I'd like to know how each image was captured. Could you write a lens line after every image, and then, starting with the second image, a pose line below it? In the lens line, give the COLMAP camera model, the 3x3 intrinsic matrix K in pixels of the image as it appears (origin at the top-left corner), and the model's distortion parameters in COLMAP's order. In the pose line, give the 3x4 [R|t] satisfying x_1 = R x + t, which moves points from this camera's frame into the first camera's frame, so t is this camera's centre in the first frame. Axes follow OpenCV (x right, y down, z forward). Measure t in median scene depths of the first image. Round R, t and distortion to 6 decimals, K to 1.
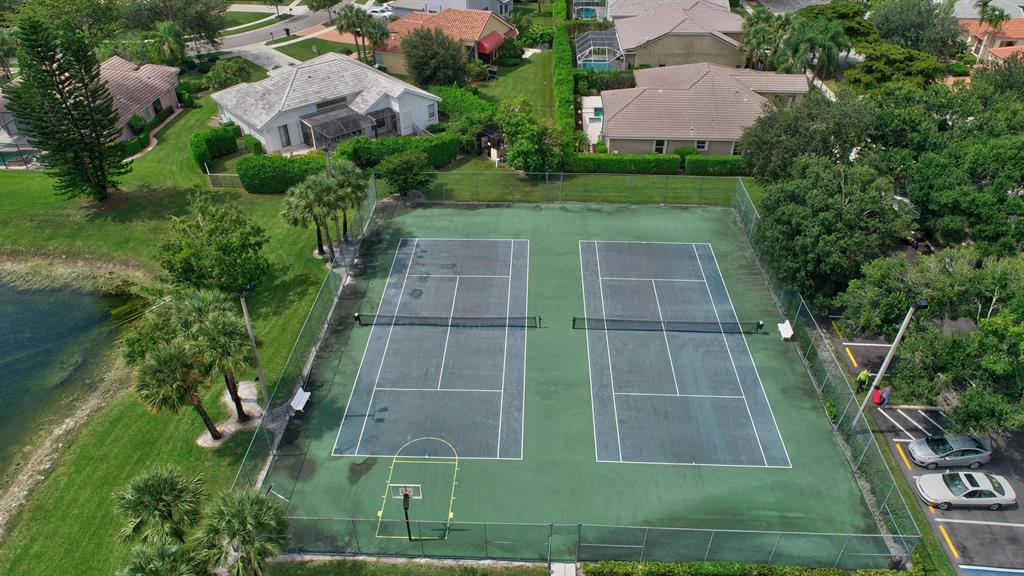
lens RADIAL K [[686.5, 0, 512.0], [0, 686.5, 288.0], [0, 0, 1]] dist [-0.013326, -0.000472]
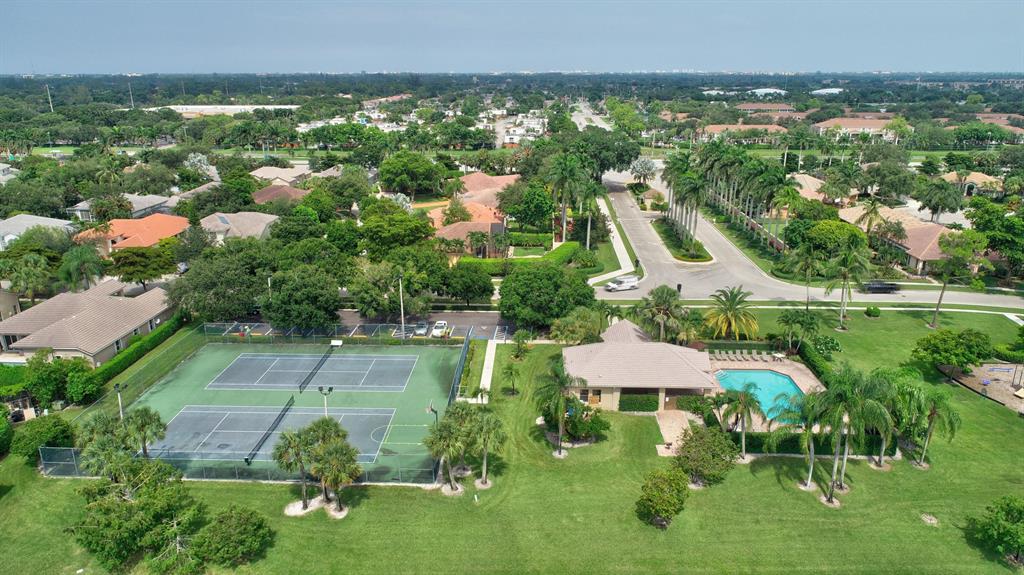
lens RADIAL K [[686.5, 0, 512.0], [0, 686.5, 287.5], [0, 0, 1]] dist [-0.013326, -0.000472]
pose [[-0.001660, -0.294805, 0.955556, -1.022456], [0.584749, 0.774875, 0.240078, -0.171860], [-0.811212, 0.559159, 0.171101, 0.120173]]
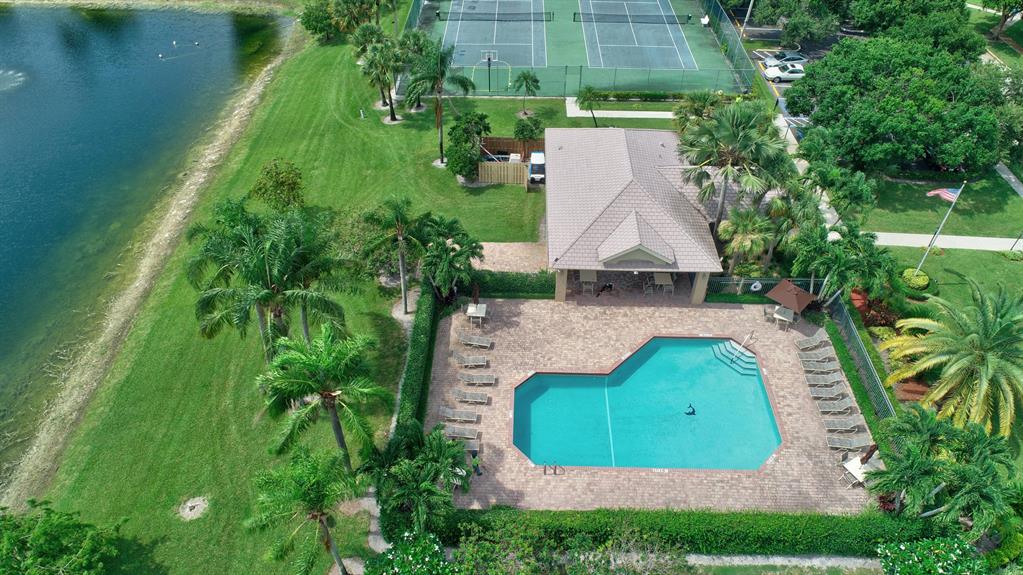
lens RADIAL K [[685.9, 0, 511.5], [0, 685.9, 287.5], [0, 0, 1]] dist [-0.013326, -0.000472]
pose [[0.999730, -0.005036, 0.022698, -0.069177], [0.002249, 0.992625, 0.121206, 0.349555], [-0.023141, -0.121122, 0.992368, -0.475194]]
